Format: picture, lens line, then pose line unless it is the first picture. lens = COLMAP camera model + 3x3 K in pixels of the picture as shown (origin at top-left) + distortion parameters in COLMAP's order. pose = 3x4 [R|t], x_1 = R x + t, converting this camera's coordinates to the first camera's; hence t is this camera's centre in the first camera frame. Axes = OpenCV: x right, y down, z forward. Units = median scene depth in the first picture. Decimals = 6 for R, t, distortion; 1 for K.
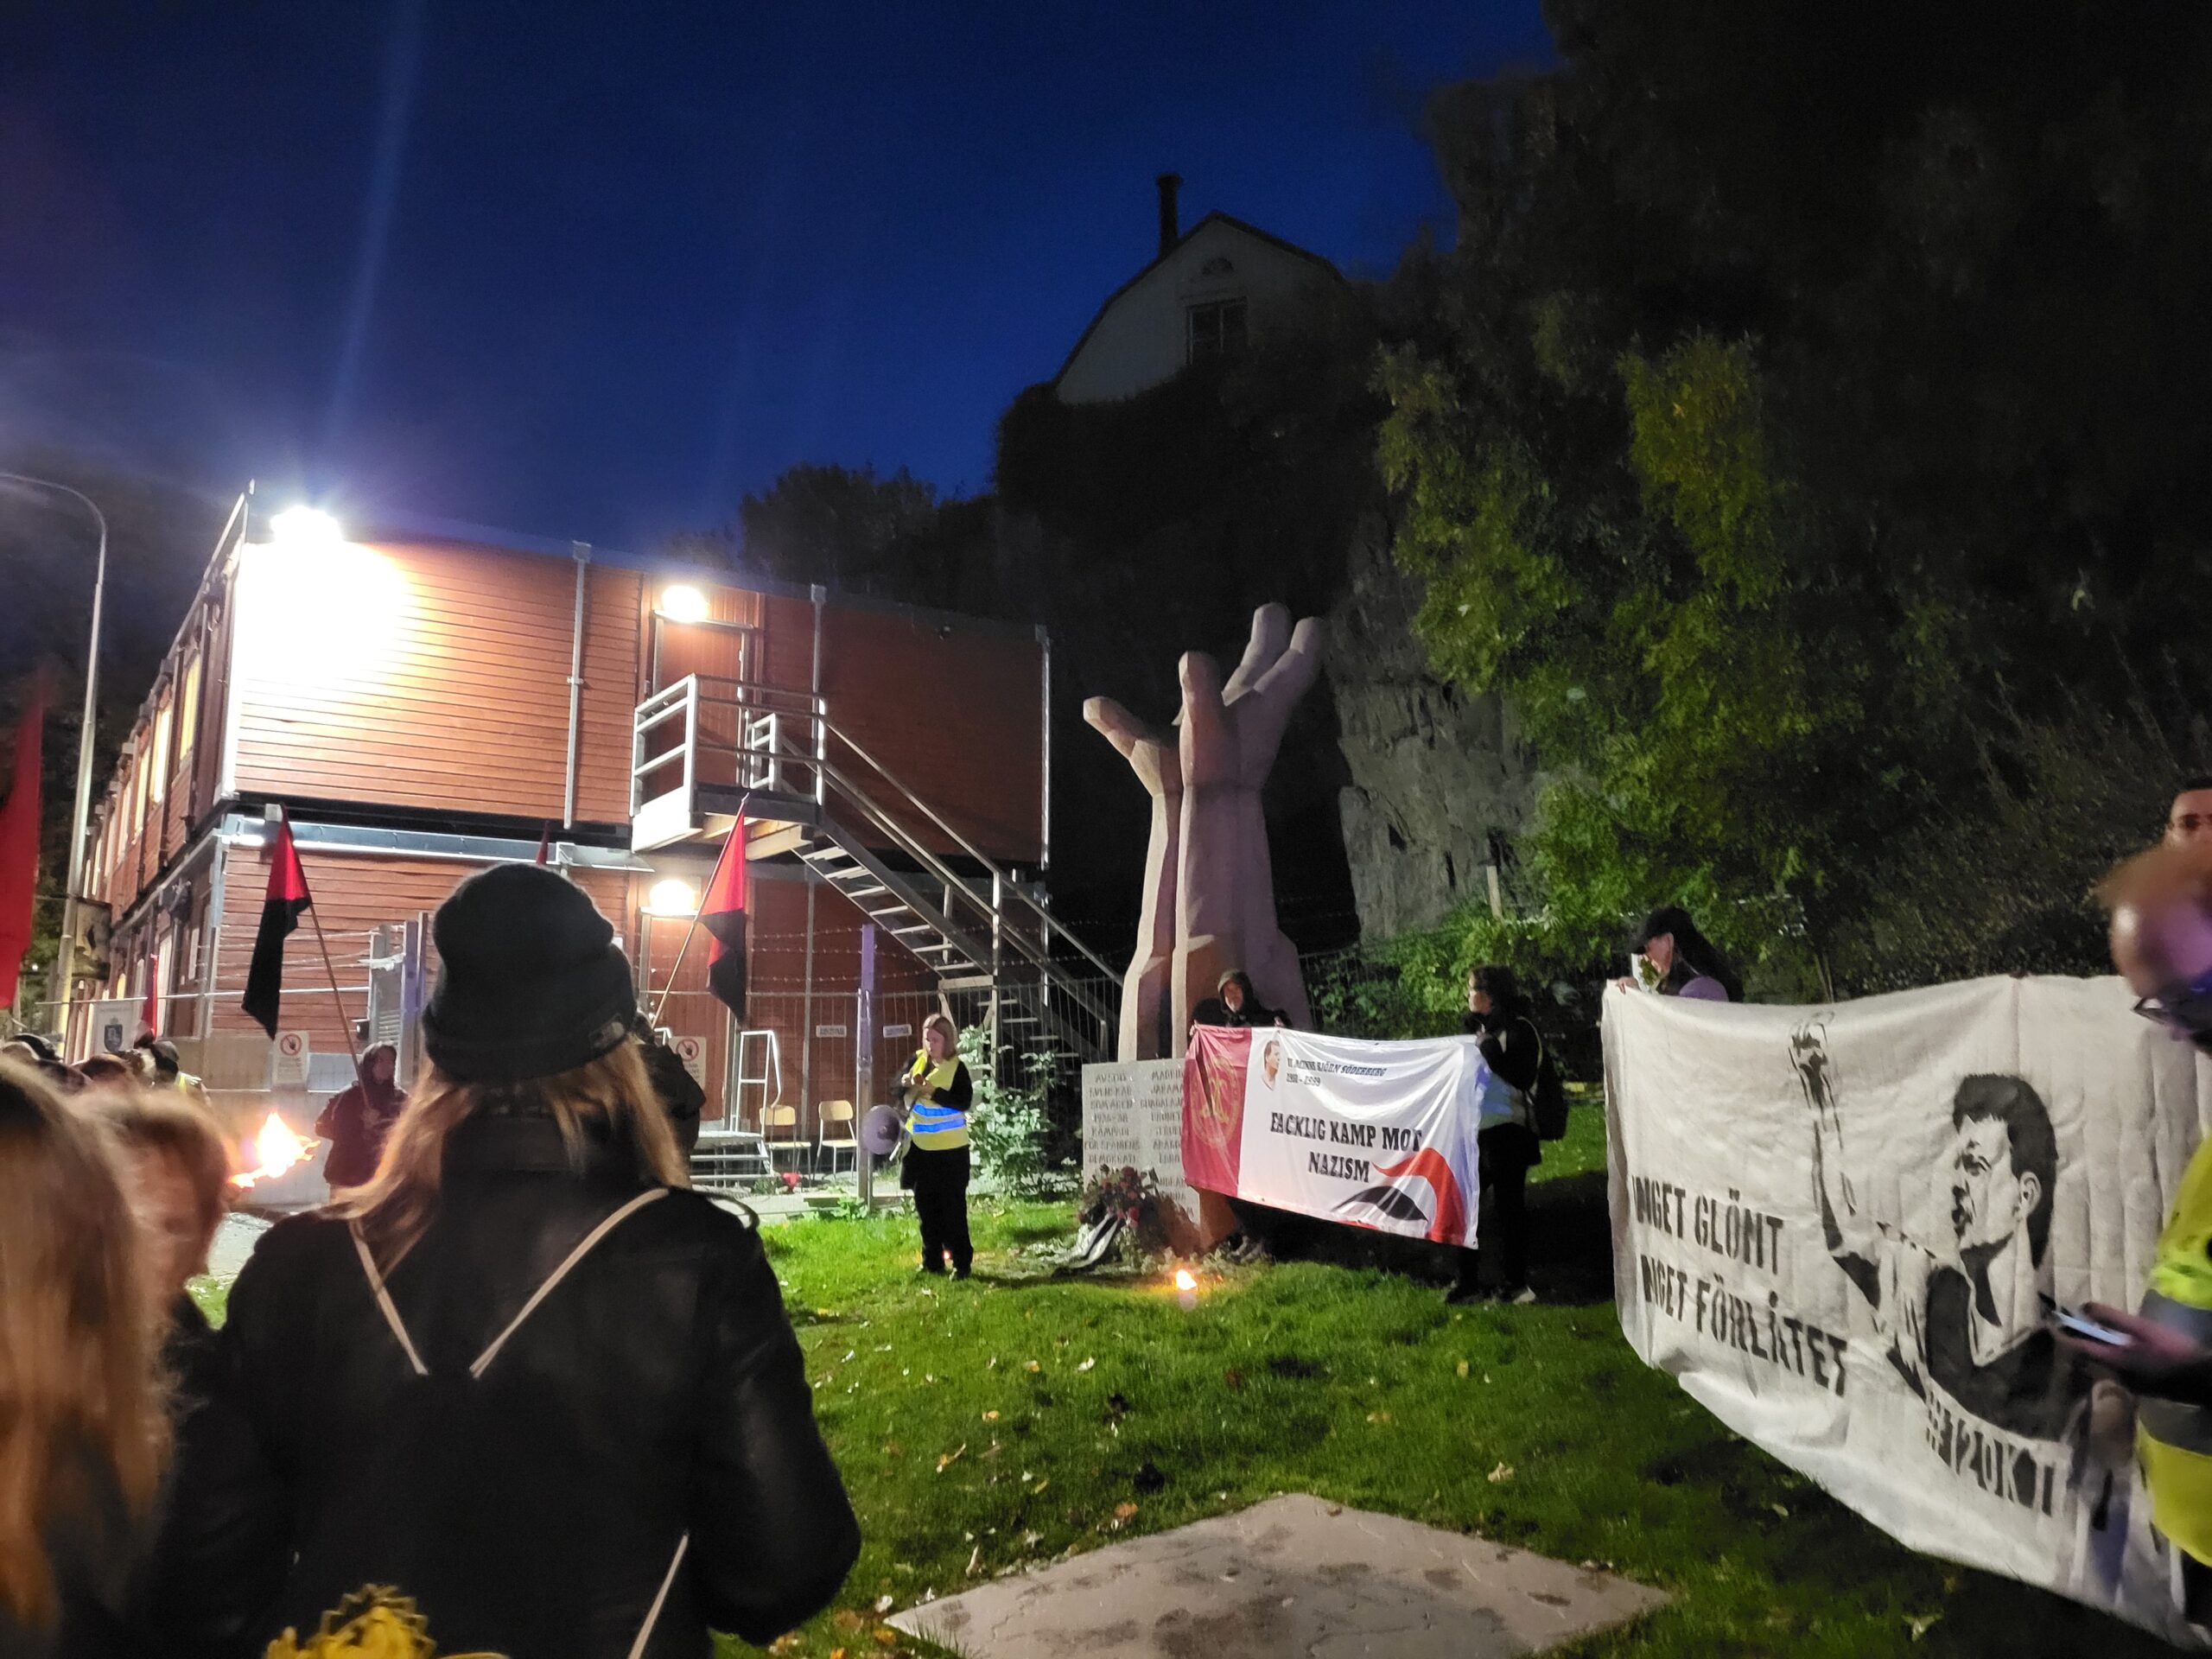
lens RADIAL K [[1652.5, 0, 1106.0], [0, 1652.5, 829.5], [0, 0, 1]] dist [0.092199, -0.000184]
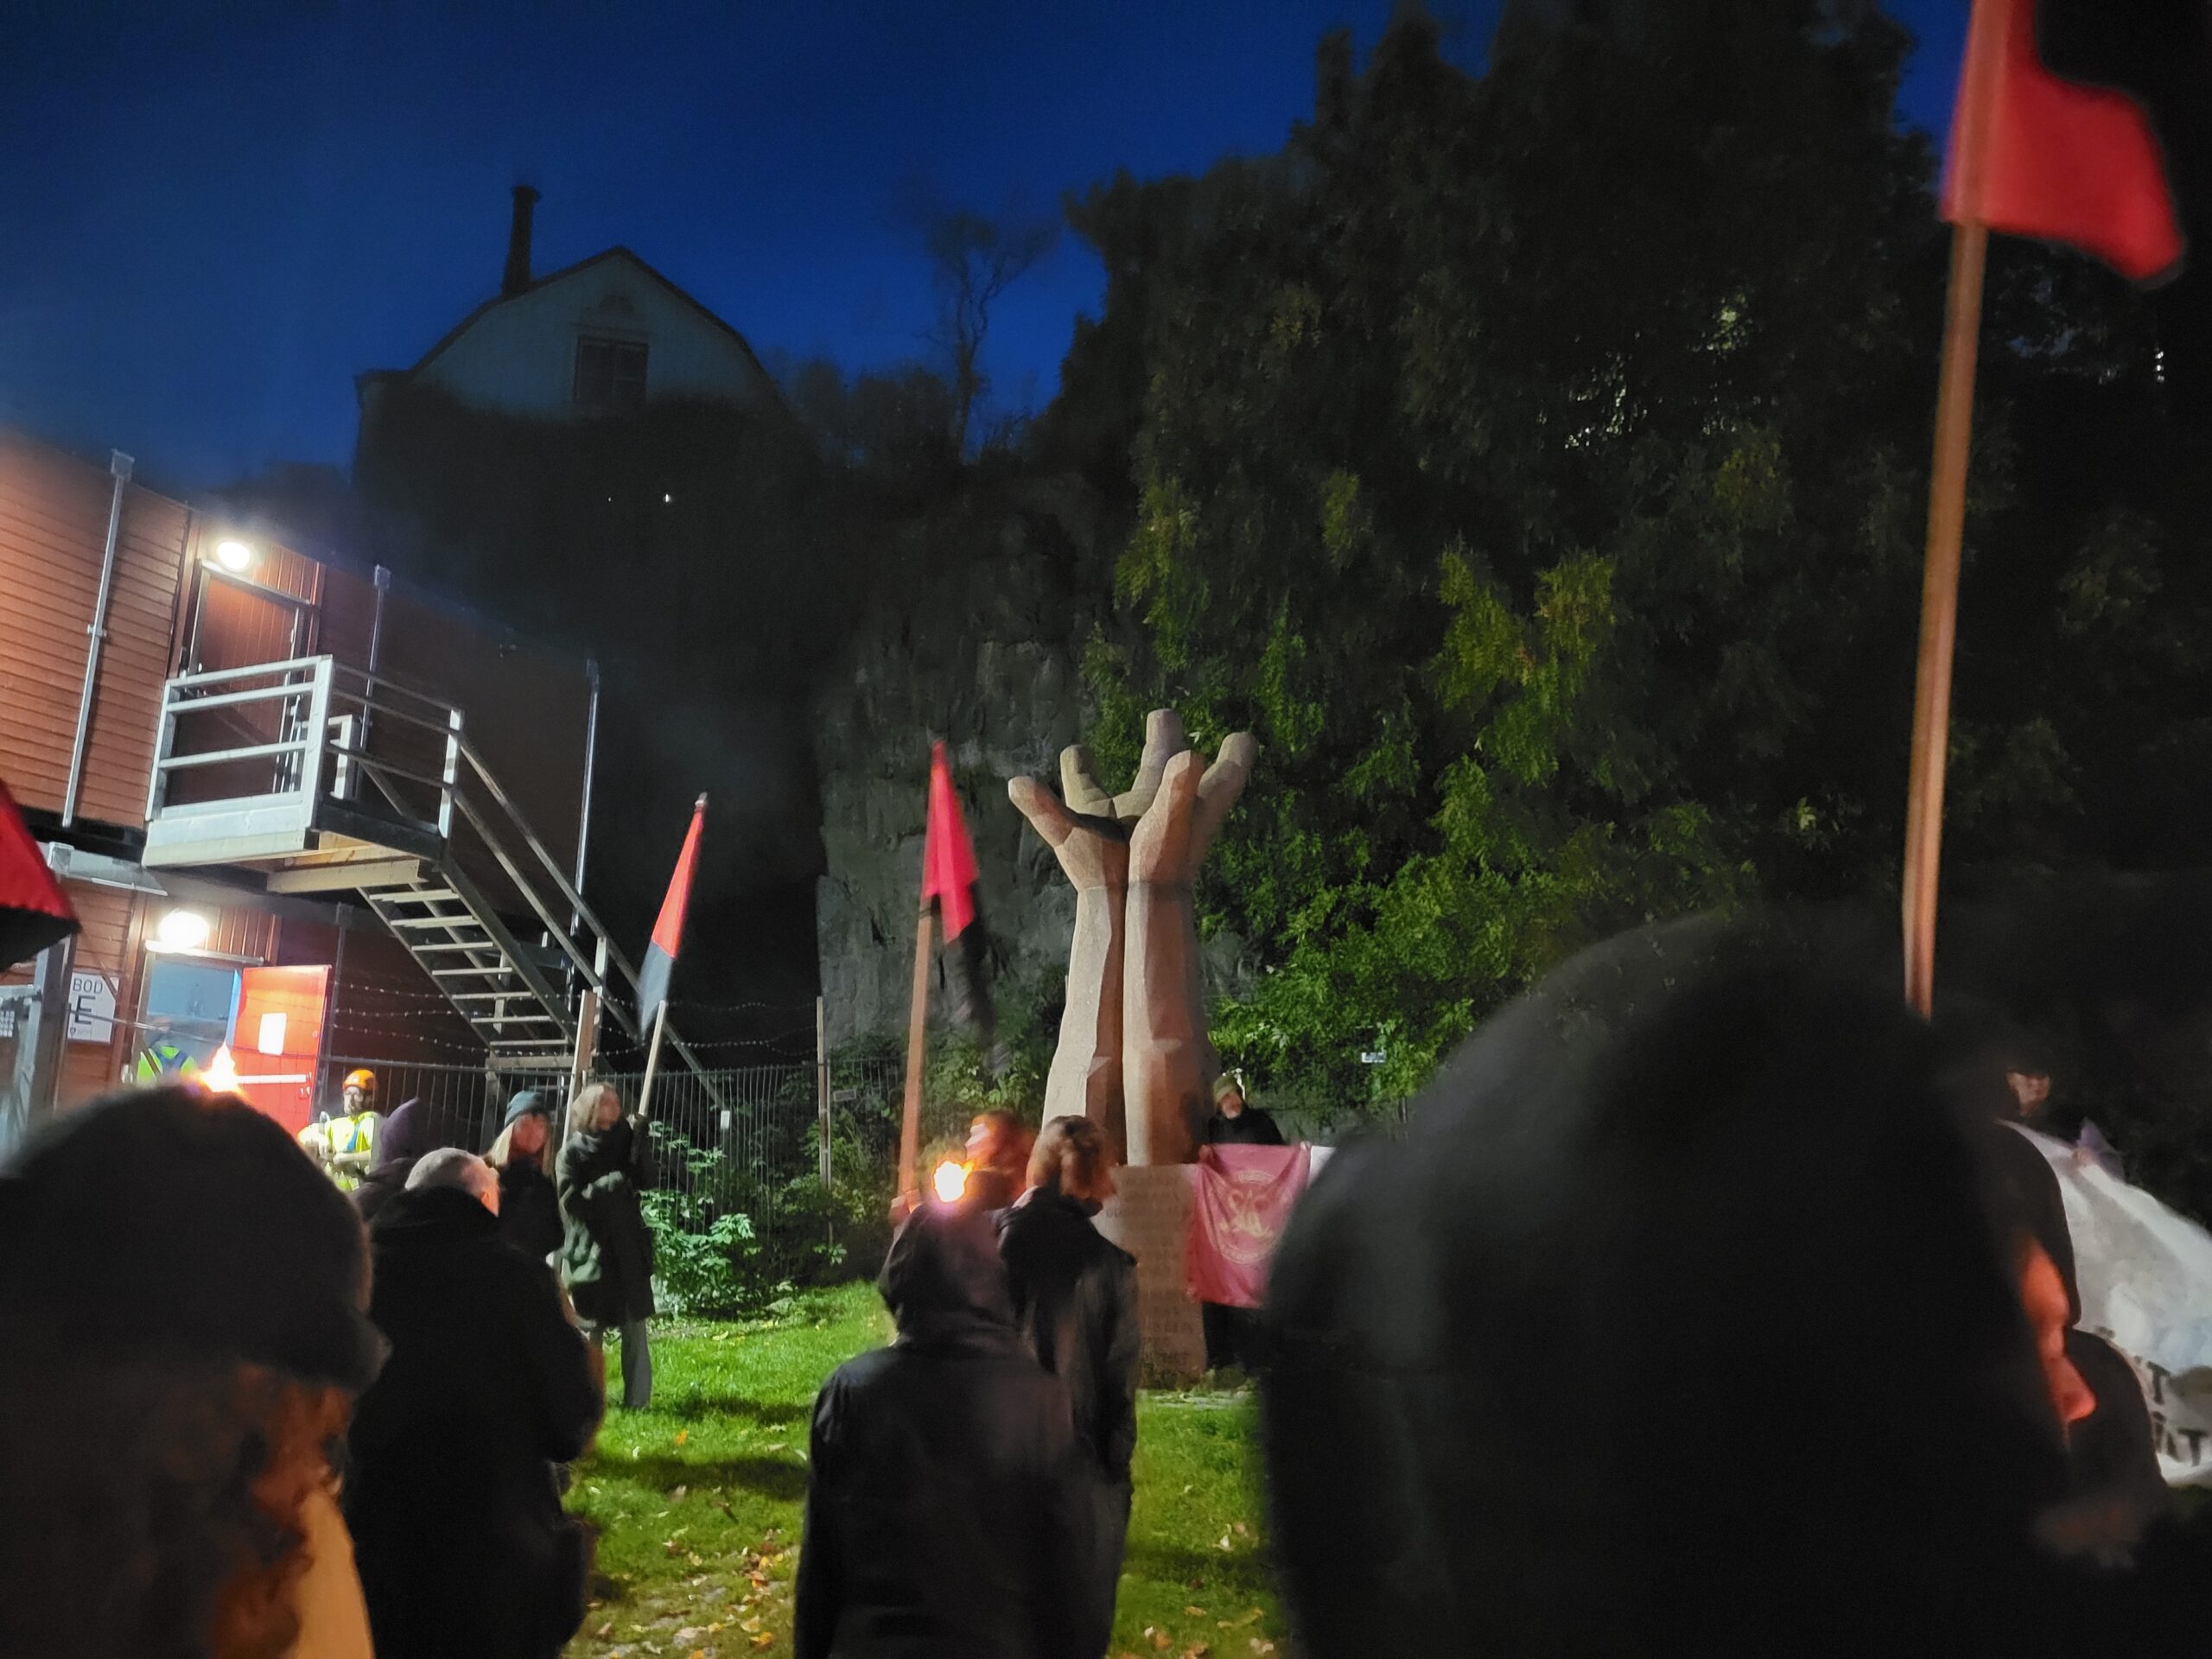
lens RADIAL K [[1677.2, 0, 1106.0], [0, 1677.2, 829.5], [0, 0, 1]] dist [0.002543, -0.002510]
pose [[0.819550, 0.127477, 0.558648, -0.354621], [-0.095854, 0.991701, -0.085676, 0.020098], [-0.564934, 0.016667, 0.824968, 0.123285]]
